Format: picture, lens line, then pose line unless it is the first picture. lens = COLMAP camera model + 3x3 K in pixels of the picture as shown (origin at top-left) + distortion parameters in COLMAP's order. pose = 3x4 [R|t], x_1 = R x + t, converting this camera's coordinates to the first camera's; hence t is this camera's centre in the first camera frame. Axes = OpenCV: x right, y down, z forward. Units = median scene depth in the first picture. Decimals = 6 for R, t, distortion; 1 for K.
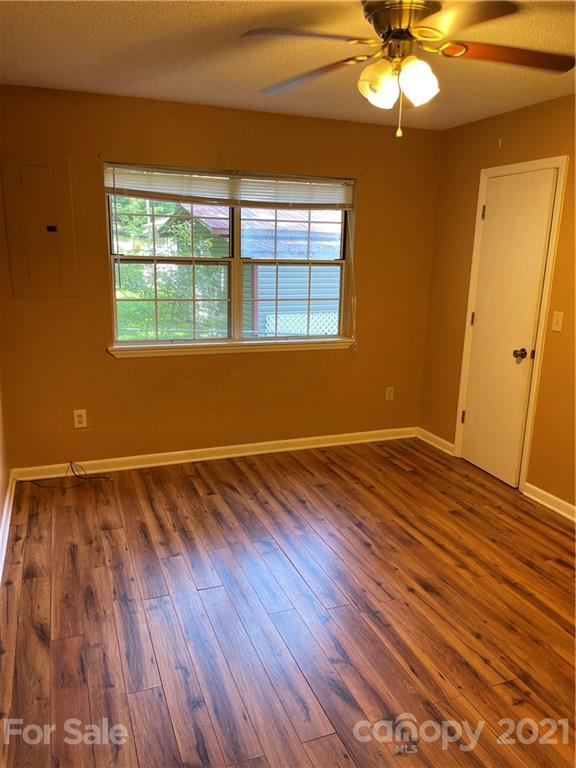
lens RADIAL K [[574.7, 0, 288.0], [0, 574.7, 384.0], [0, 0, 1]] dist [0.068737, -0.102466]
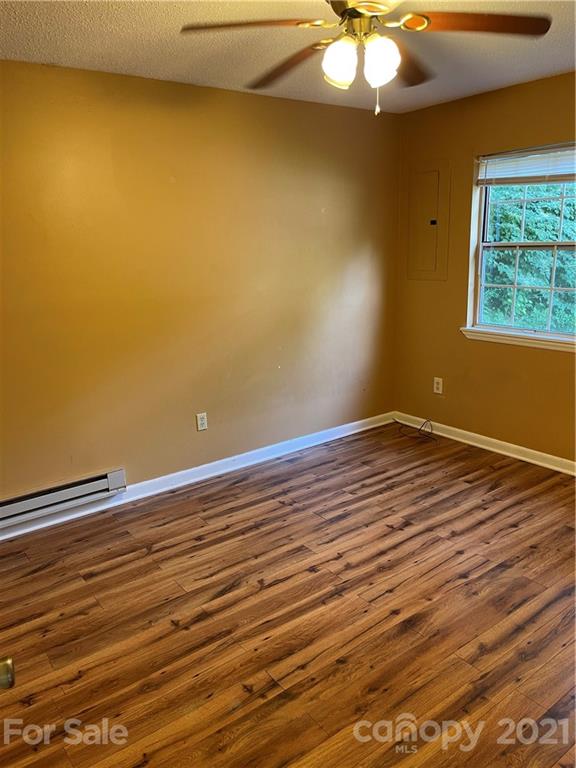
lens RADIAL K [[591.3, 0, 303.2], [0, 591.3, 389.7], [0, 0, 1]] dist [0.094661, -0.113968]
pose [[0.279463, 0.210144, -0.936878, 0.910382], [-0.183781, 0.969422, 0.162623, -0.101221], [0.942404, 0.126733, 0.309538, 0.492782]]
